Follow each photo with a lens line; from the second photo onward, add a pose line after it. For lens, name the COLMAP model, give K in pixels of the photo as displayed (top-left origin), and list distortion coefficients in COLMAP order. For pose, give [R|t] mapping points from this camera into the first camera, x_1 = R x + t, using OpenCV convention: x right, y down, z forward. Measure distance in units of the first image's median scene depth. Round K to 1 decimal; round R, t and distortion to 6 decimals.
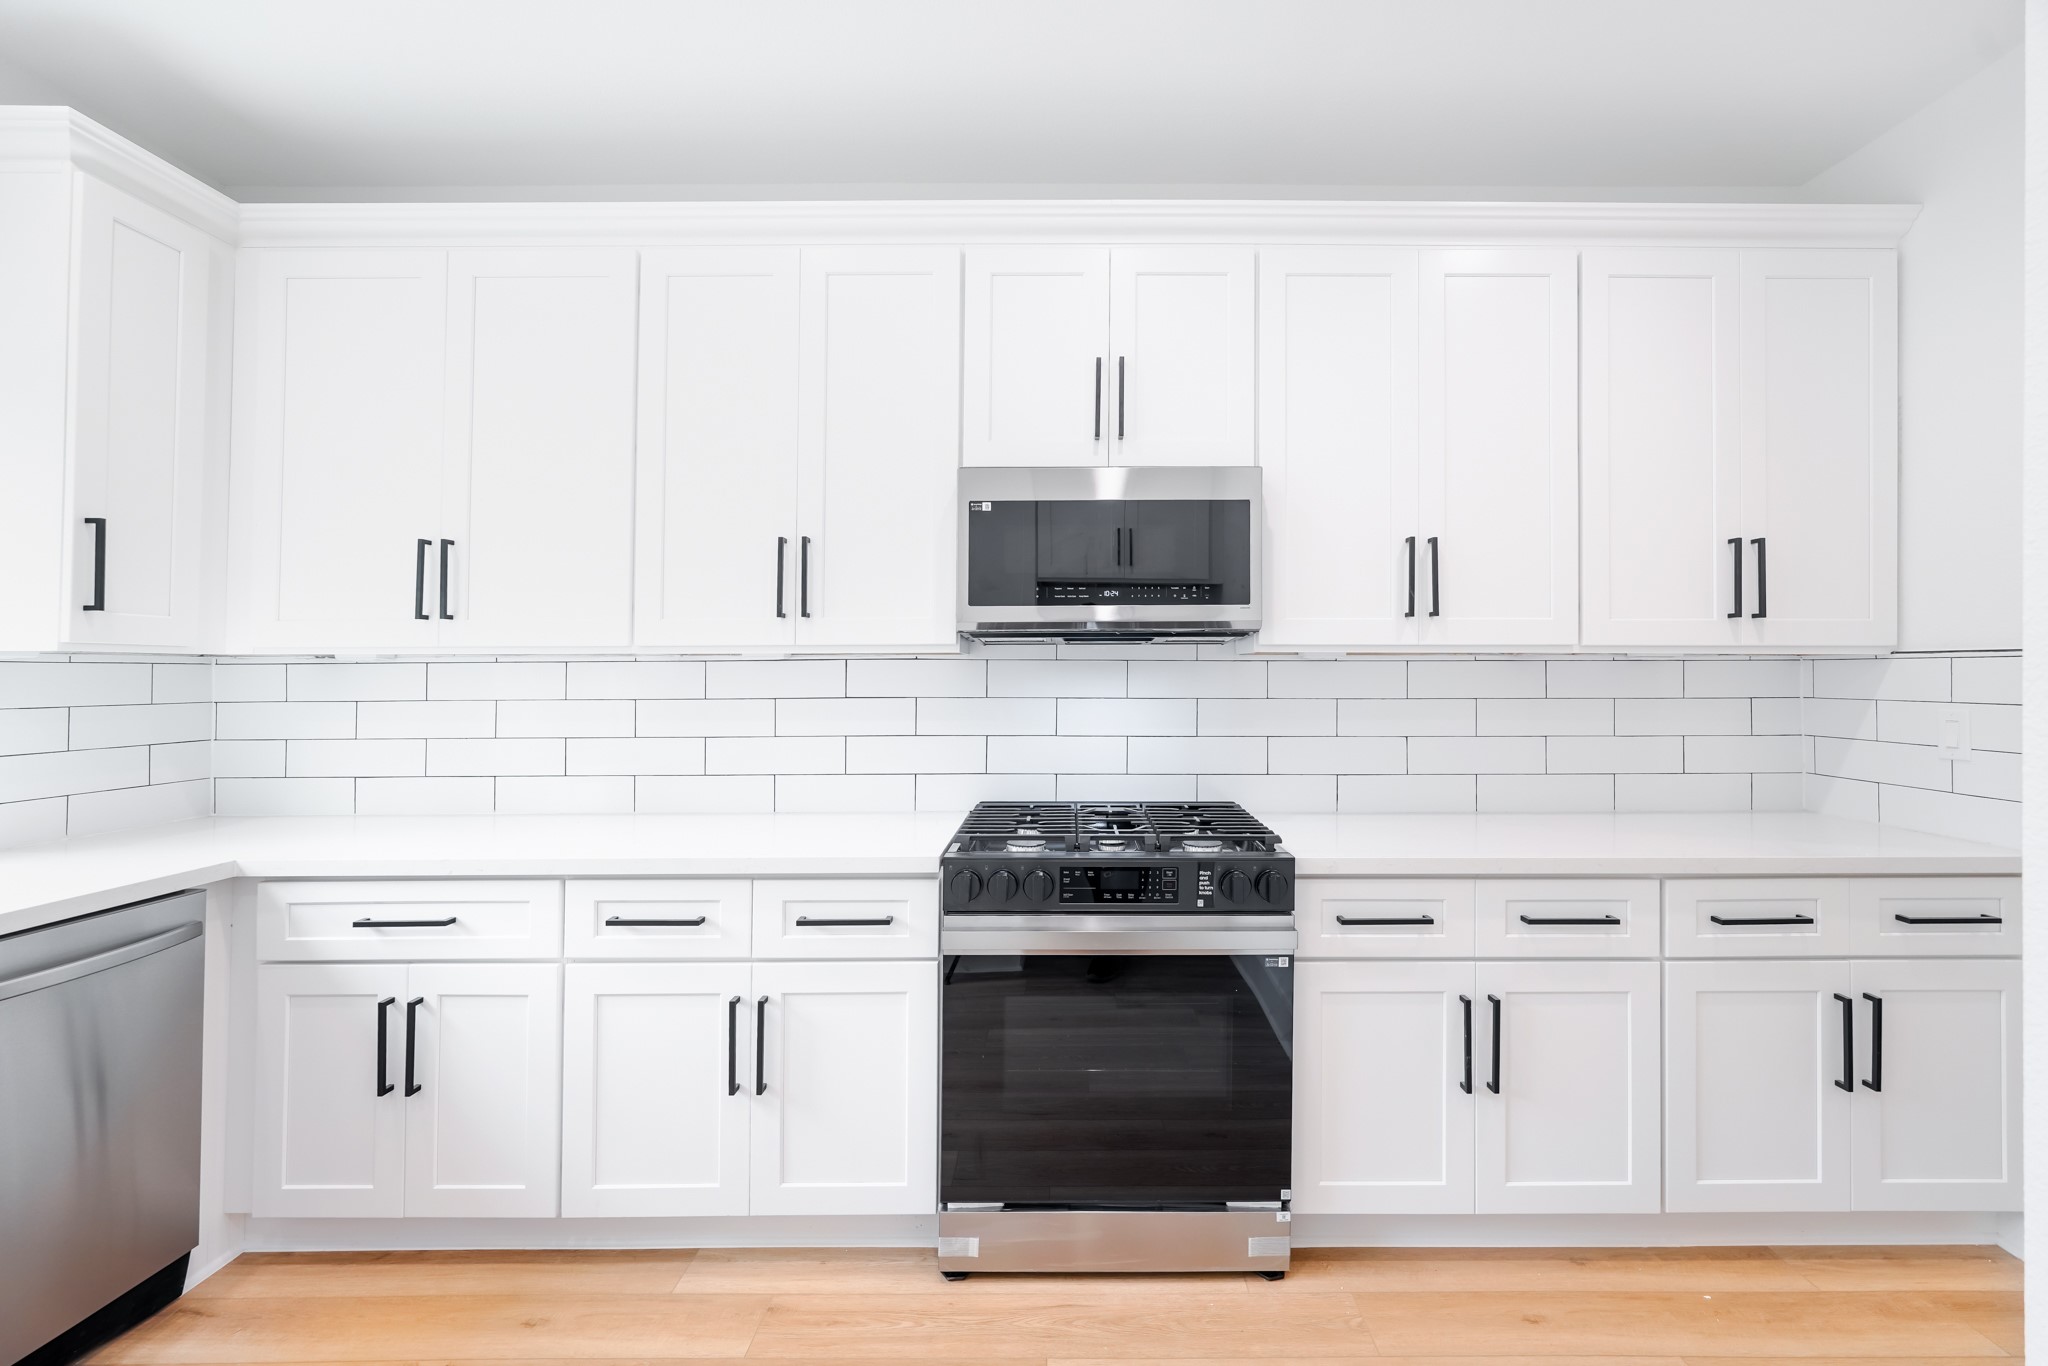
lens RADIAL K [[926.6, 0, 1067.2], [0, 926.6, 645.9], [0, 0, 1]] dist [-0.012156, 0.006056]
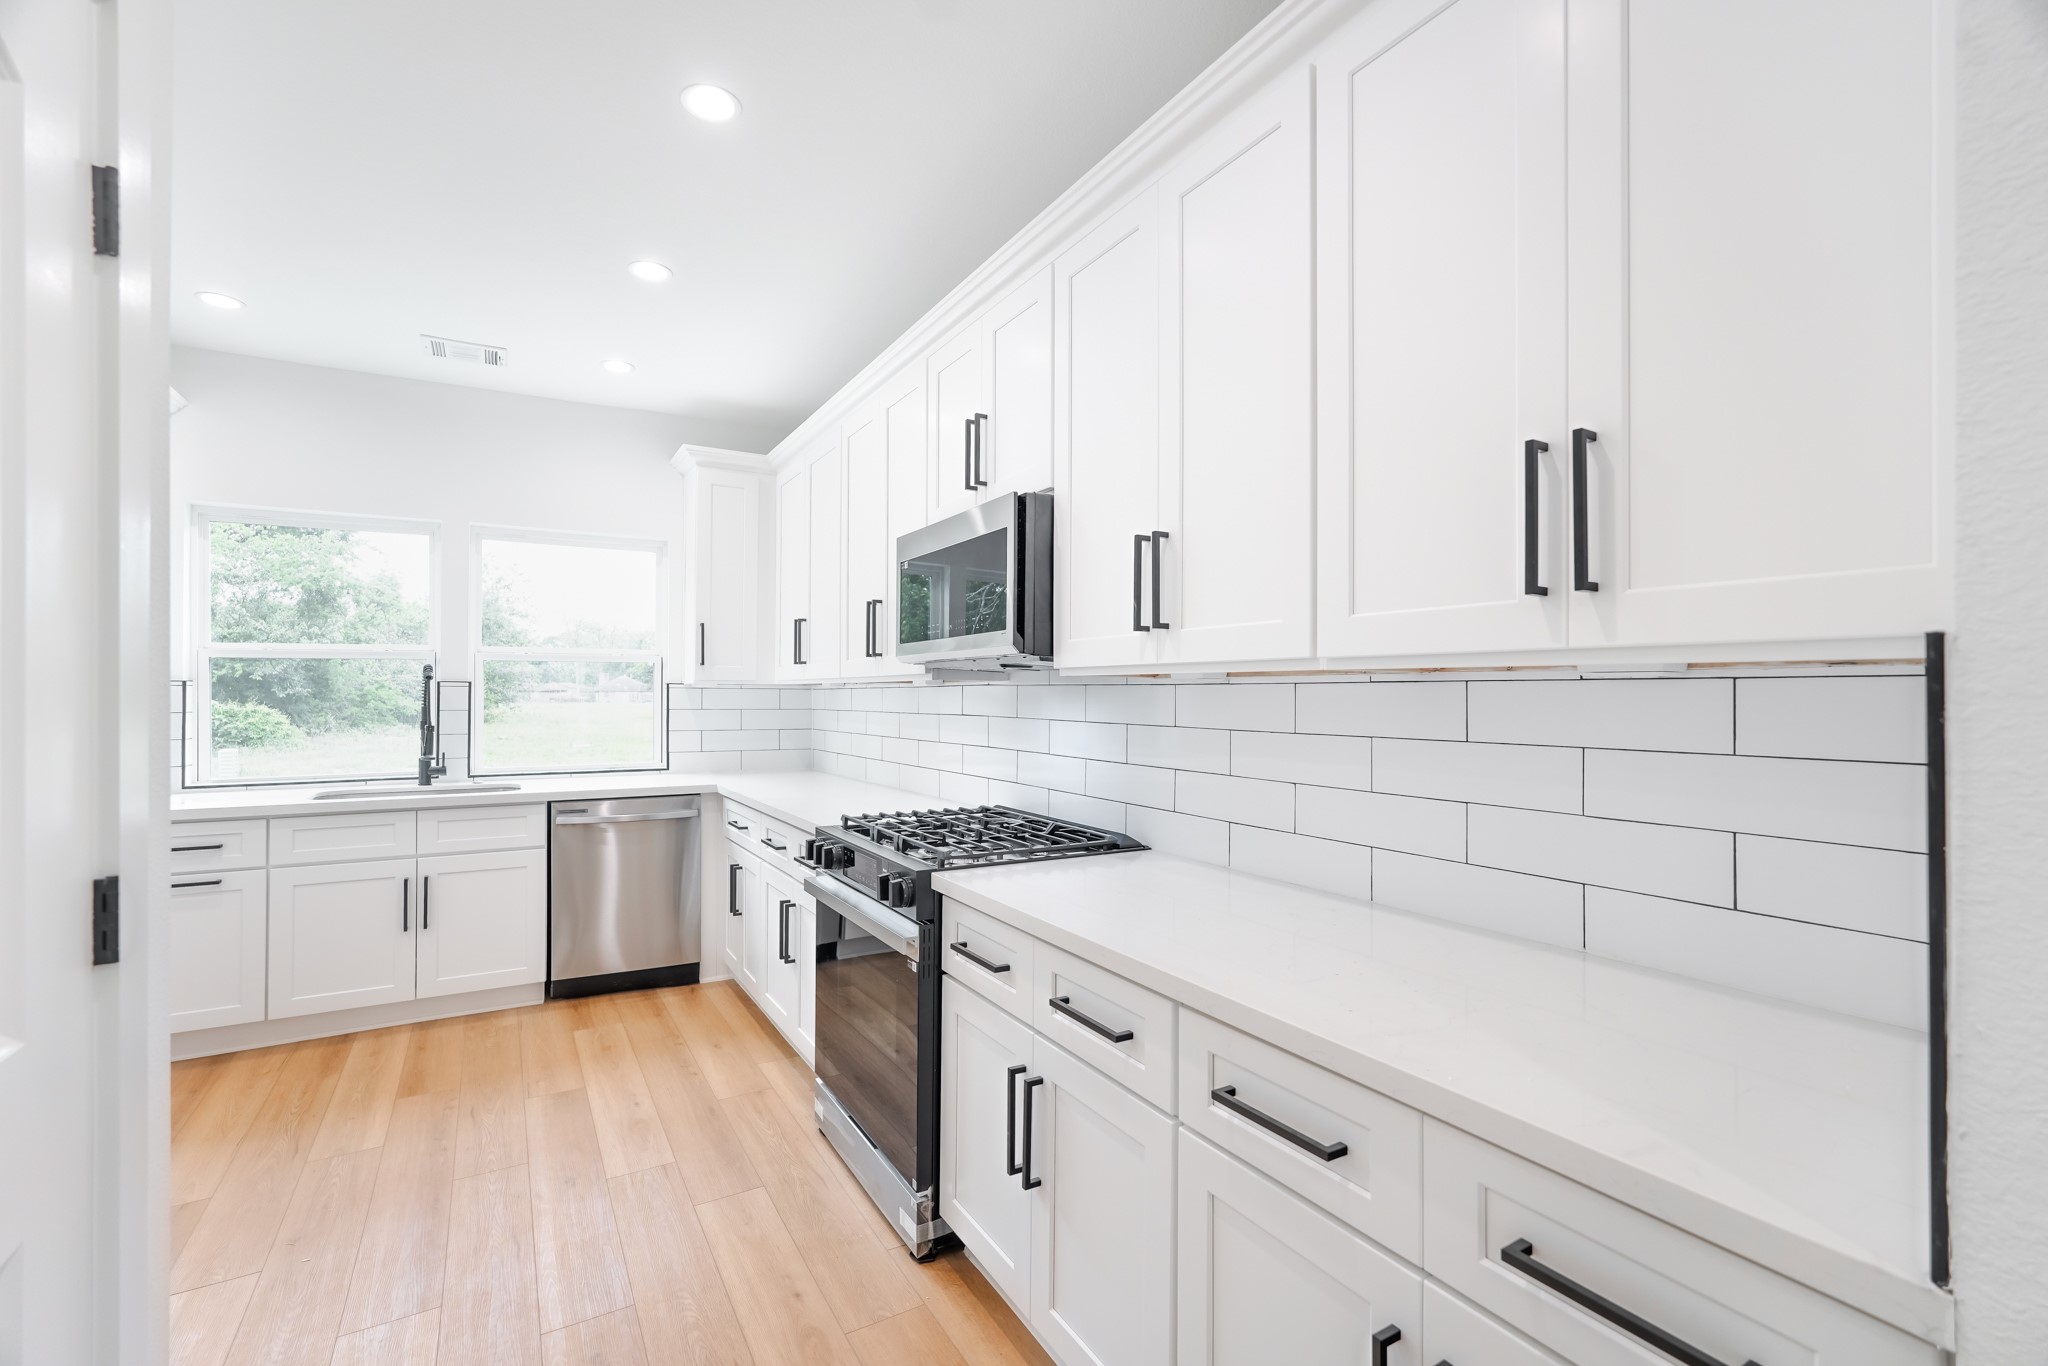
lens RADIAL K [[899.8, 0, 1024.0], [0, 899.8, 683.0], [0, 0, 1]] dist [0.000495, 0.000136]
pose [[0.501675, -0.007198, -0.865026, 1.151695], [0.018452, 0.999827, 0.002382, 0.013458], [0.864859, -0.017156, 0.501721, 0.568758]]
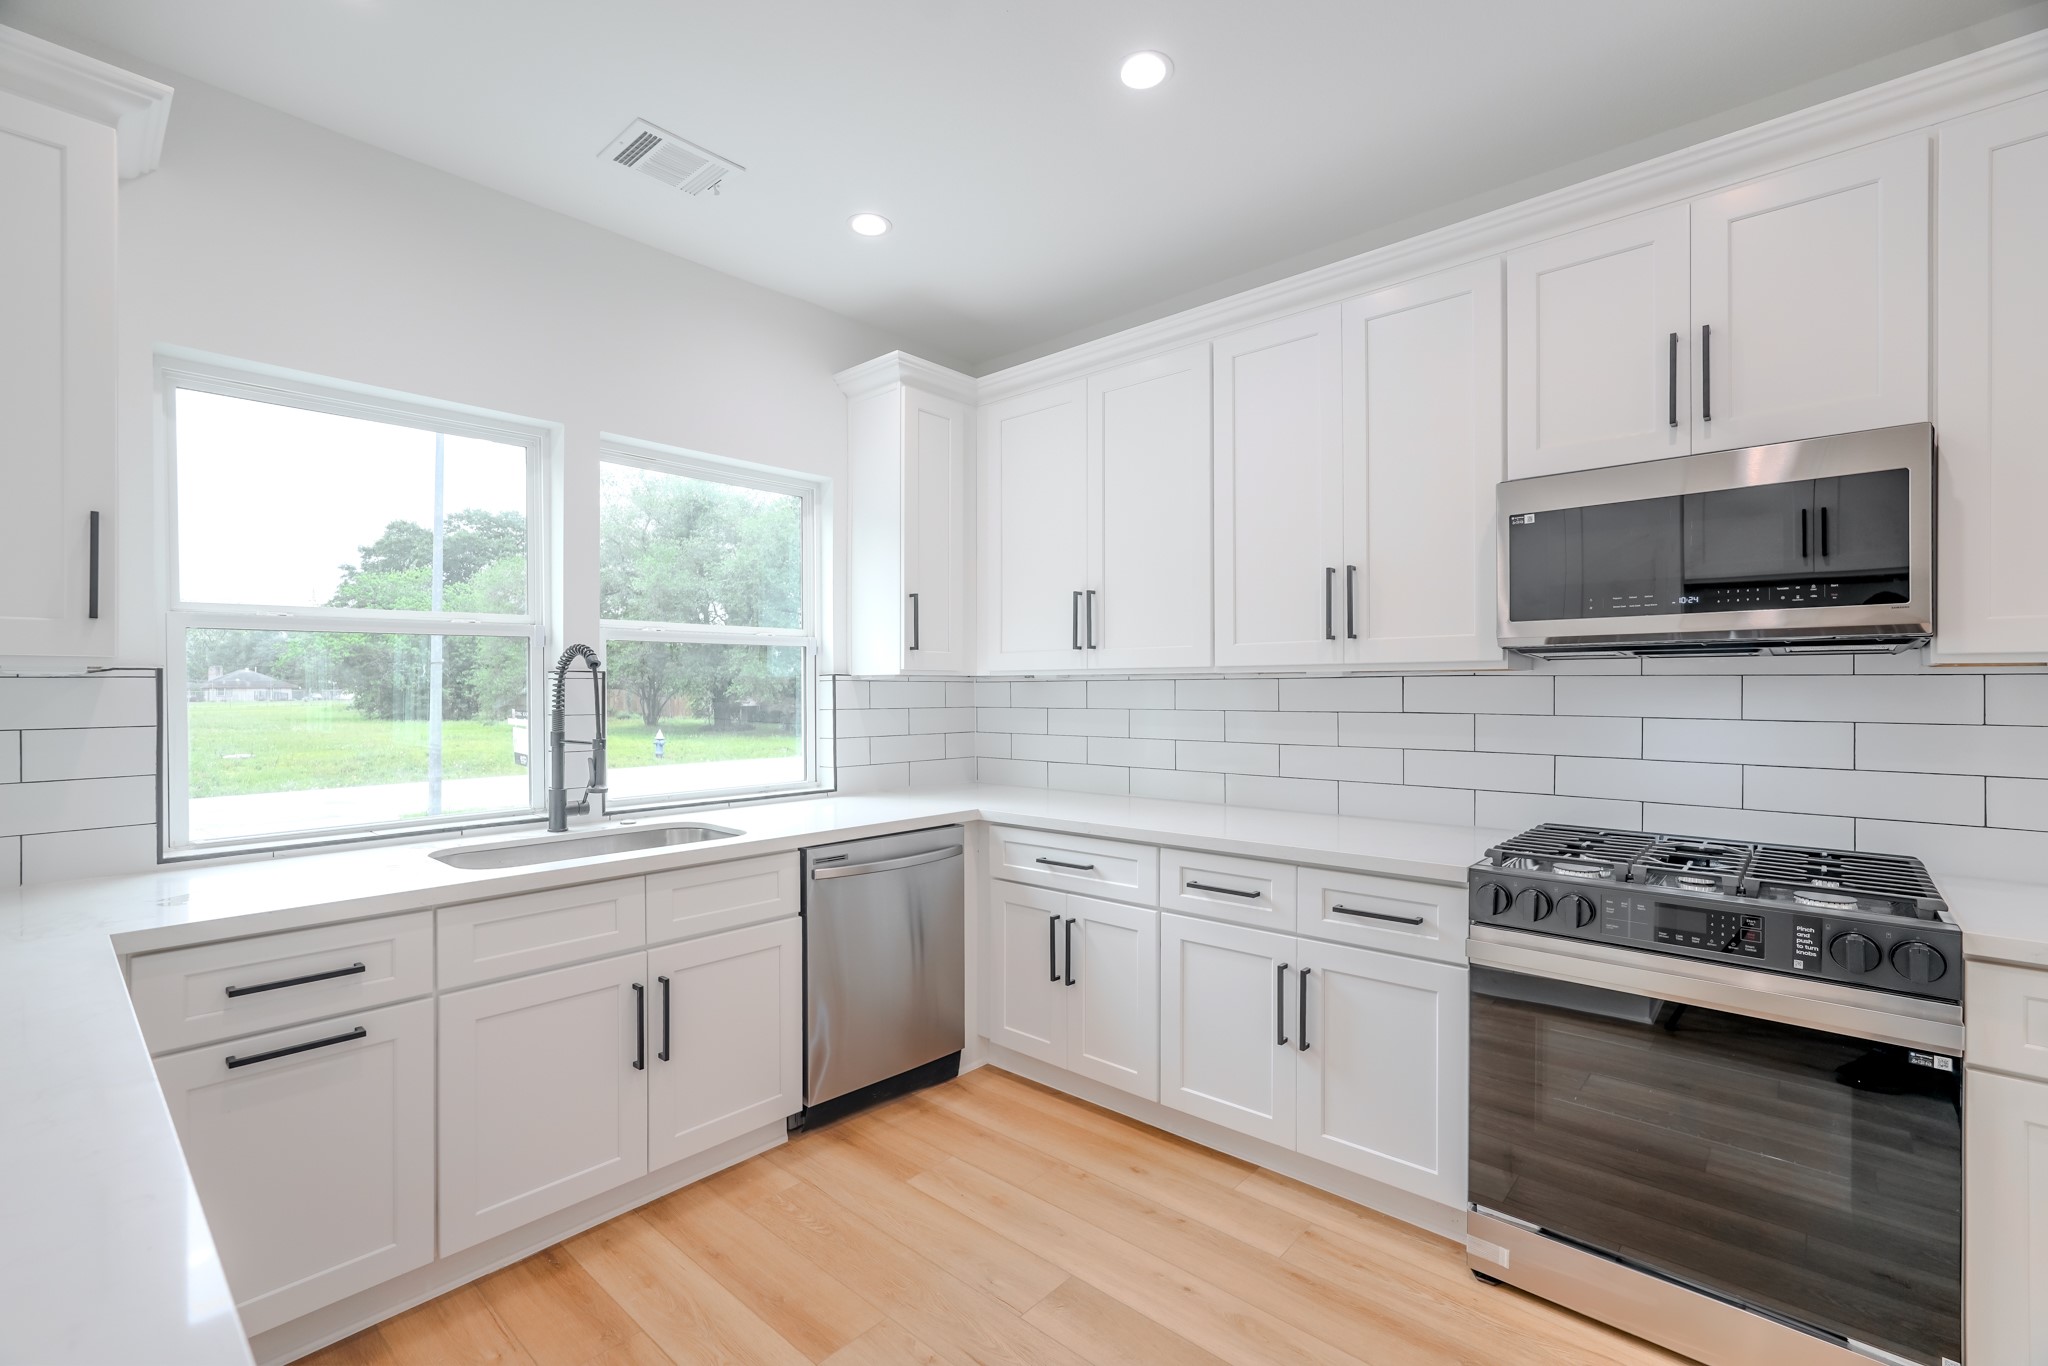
lens RADIAL K [[898.9, 0, 1024.0], [0, 898.9, 683.0], [0, 0, 1]] dist [-0.000654, 0.000619]
pose [[0.744589, -0.001610, -0.667521, 0.156776], [0.016448, 0.999738, 0.015935, -0.001583], [0.667320, -0.022844, 0.744420, -0.065732]]
